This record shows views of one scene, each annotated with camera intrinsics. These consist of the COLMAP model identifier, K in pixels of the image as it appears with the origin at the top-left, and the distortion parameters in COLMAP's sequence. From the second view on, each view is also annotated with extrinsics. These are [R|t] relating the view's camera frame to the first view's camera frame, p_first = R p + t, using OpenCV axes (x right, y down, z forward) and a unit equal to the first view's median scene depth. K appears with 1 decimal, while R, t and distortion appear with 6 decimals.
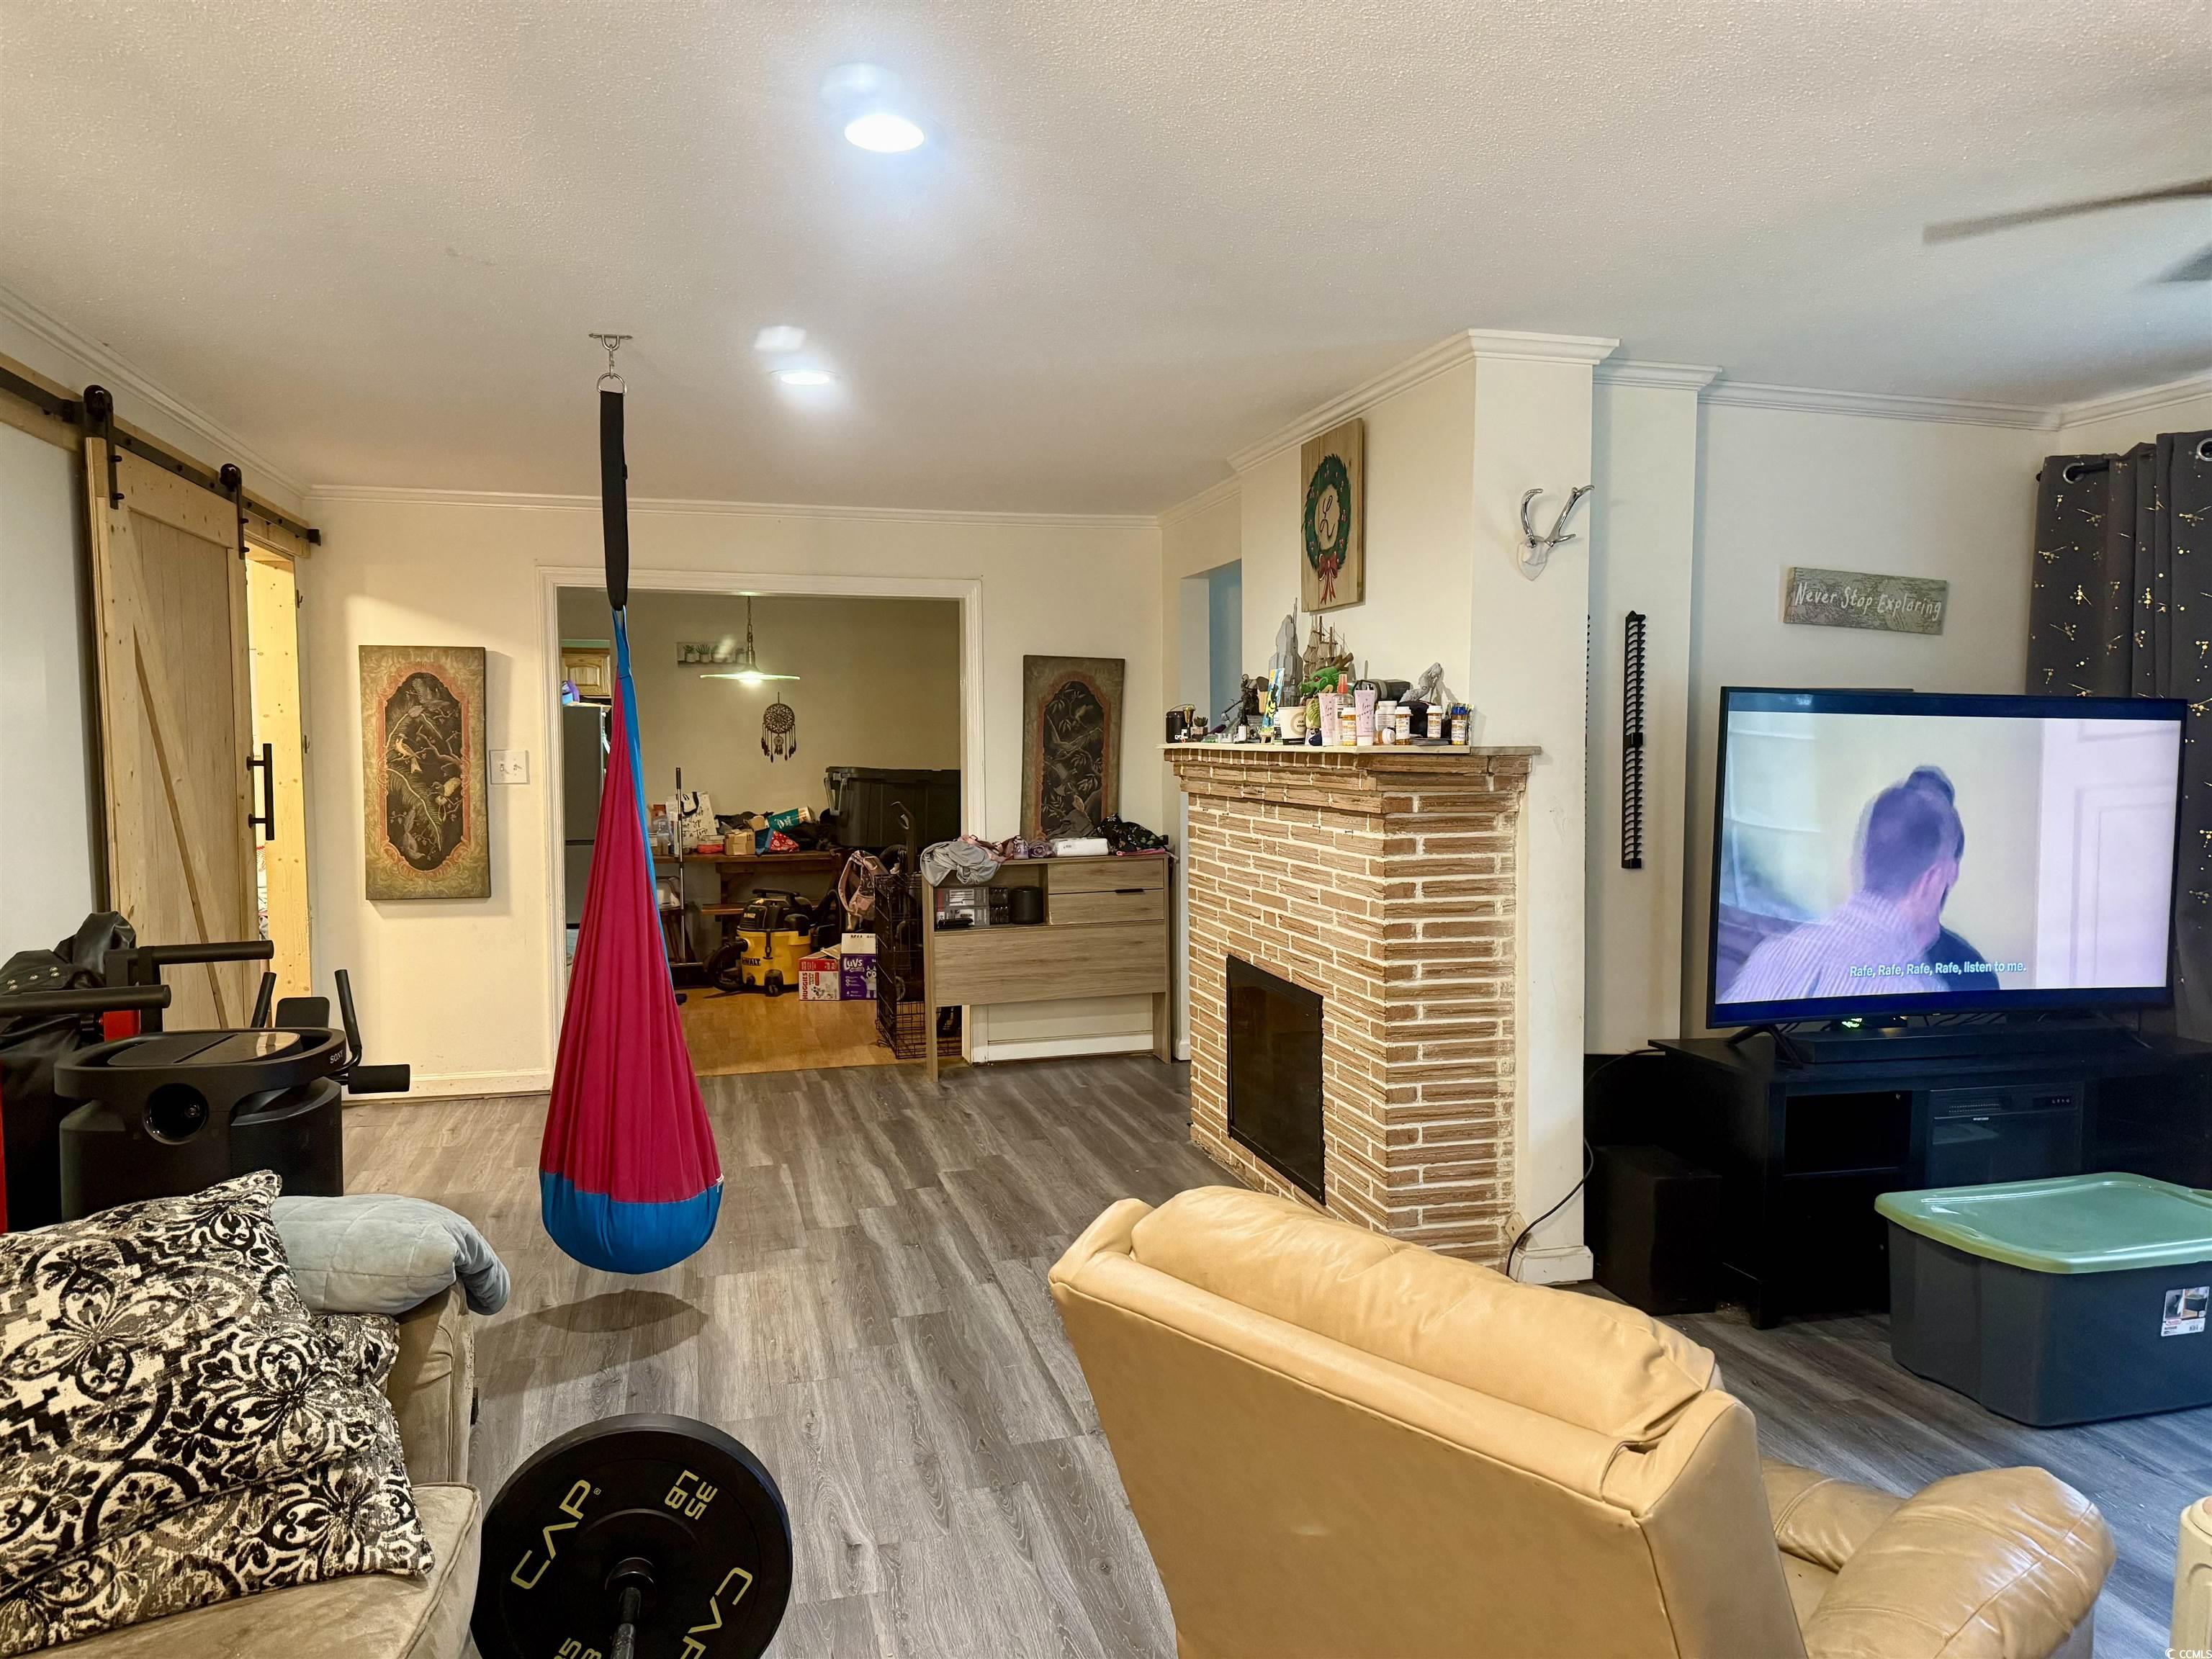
lens RADIAL K [[1539.6, 0, 1112.9], [0, 1539.6, 829.5], [0, 0, 1]] dist [0.050585, -0.097064]
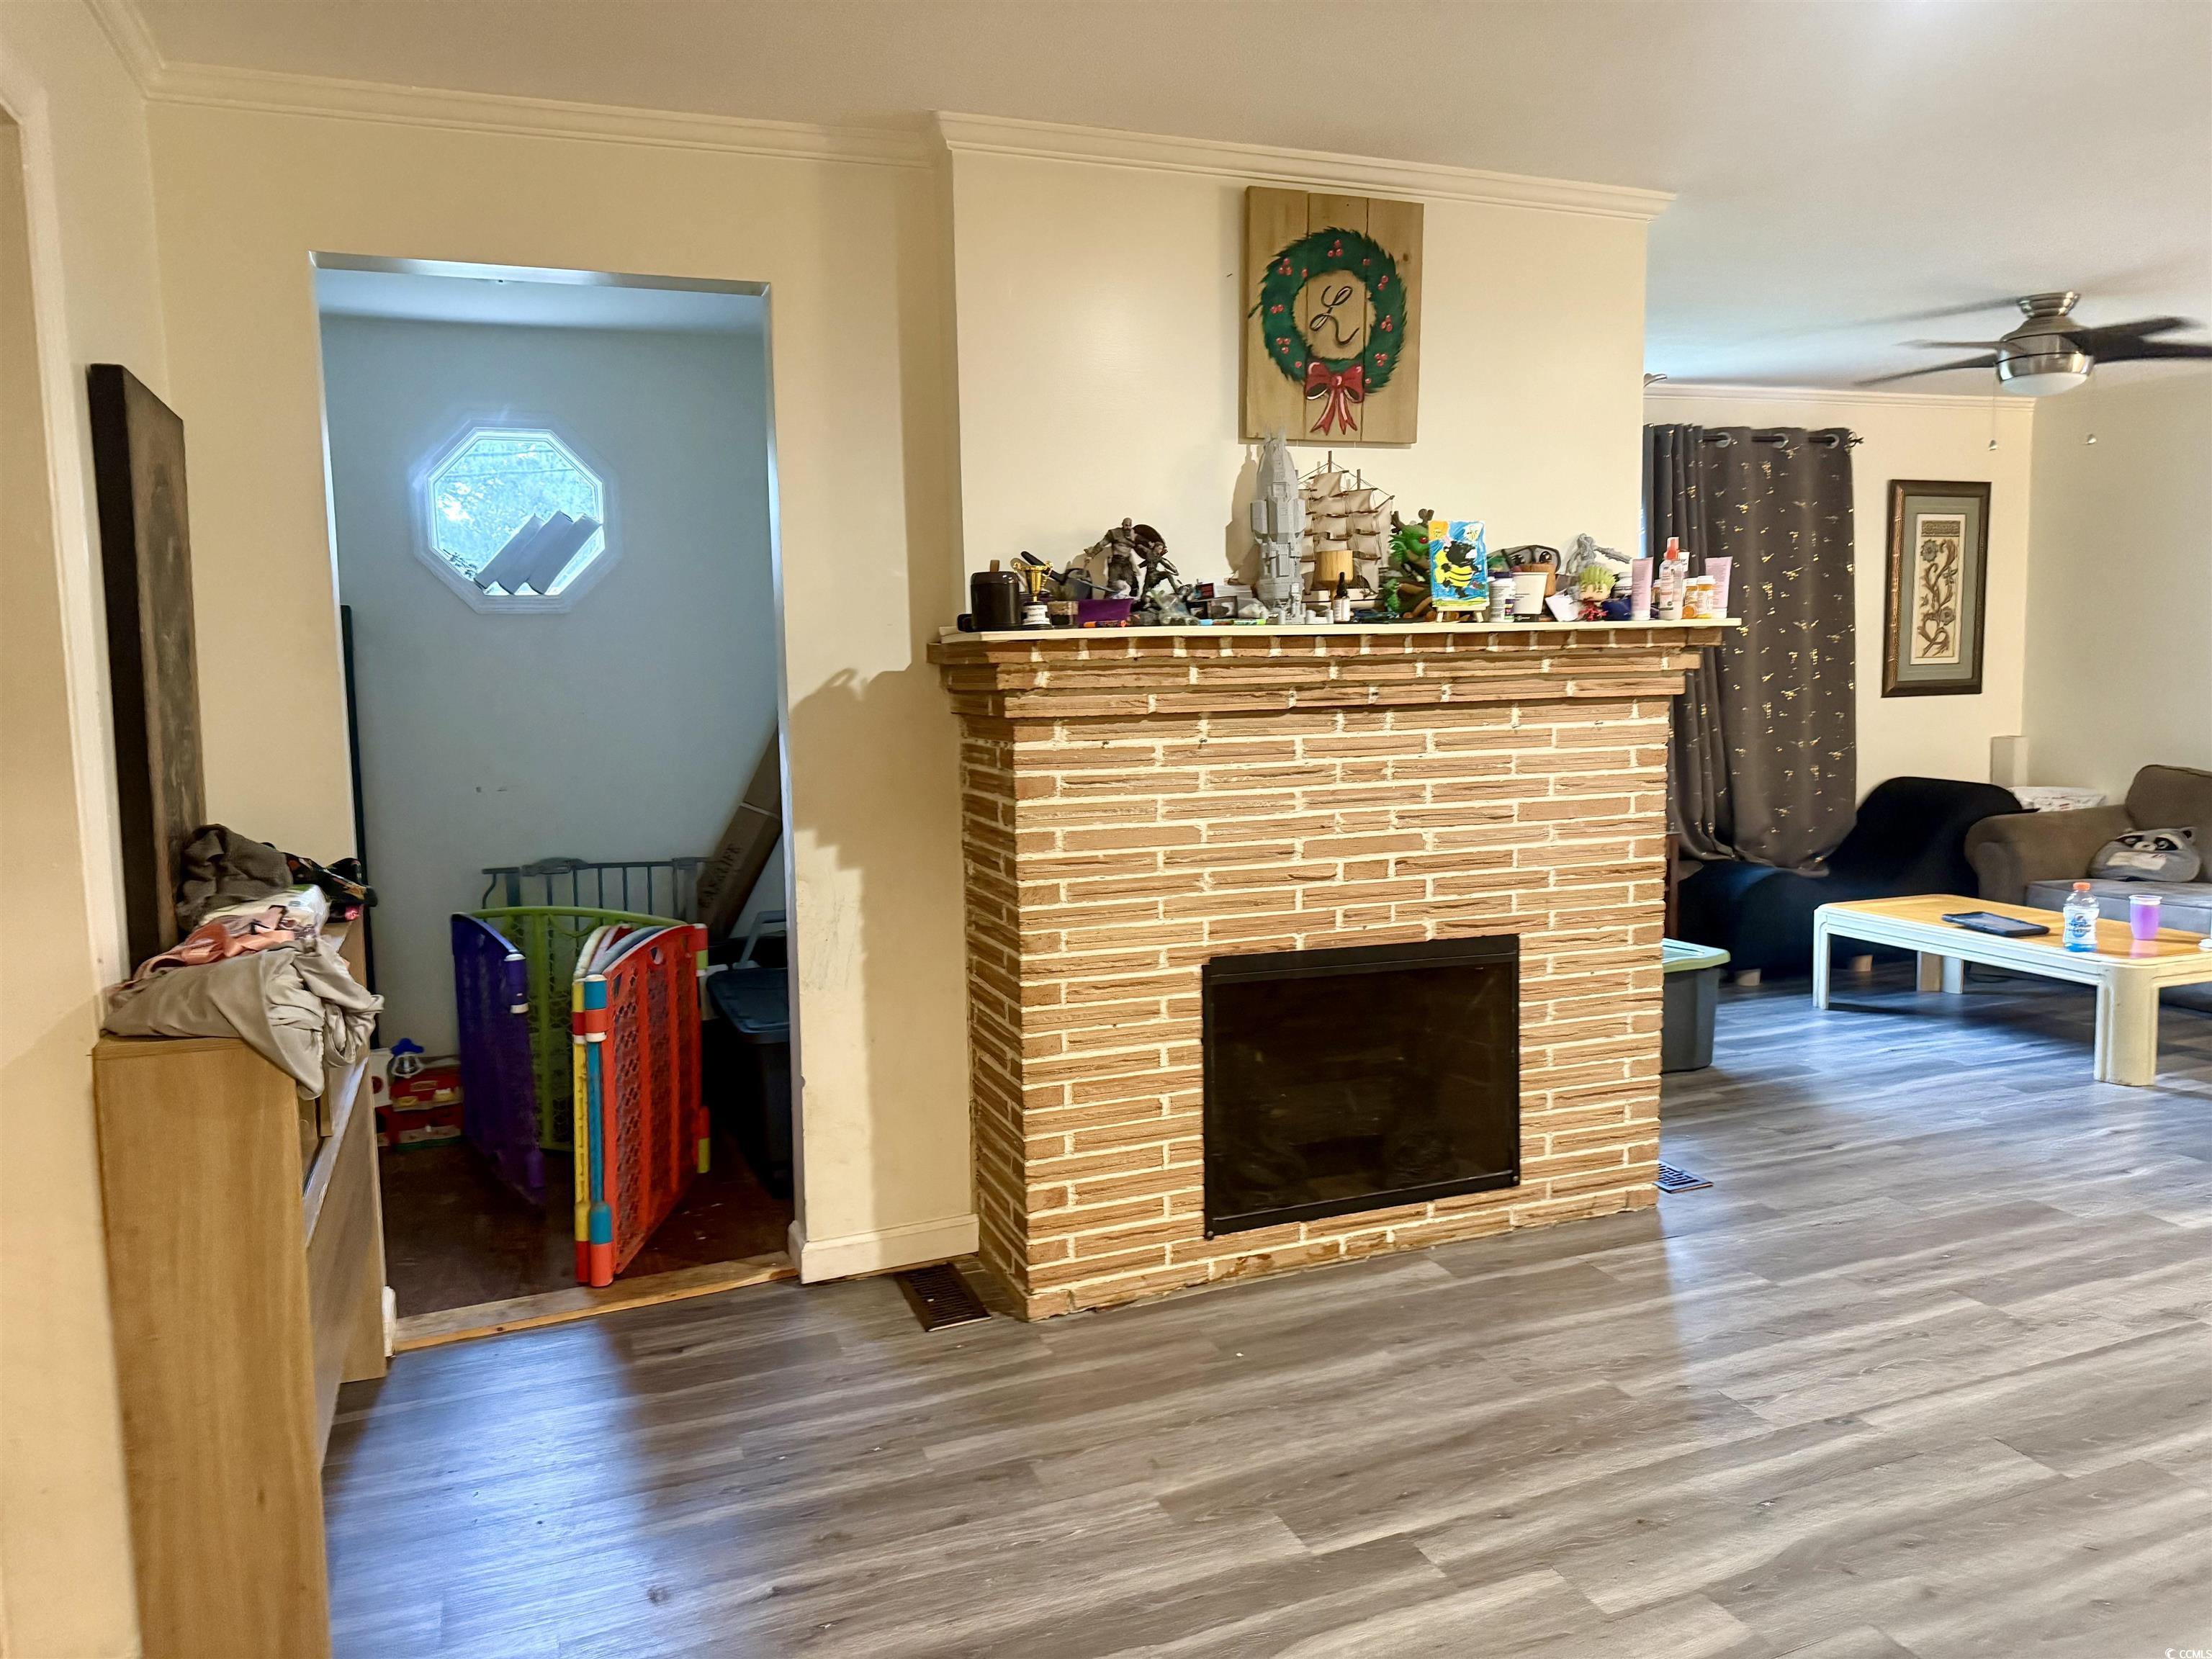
lens RADIAL K [[1585.1, 0, 1102.9], [0, 1585.1, 791.1], [0, 0, 1]] dist [0.006448, -0.009912]
pose [[-0.111340, -0.090311, 0.989670, -0.594674], [0.077853, 0.992009, 0.099283, -0.060049], [-0.990728, 0.088103, -0.103419, 1.169114]]
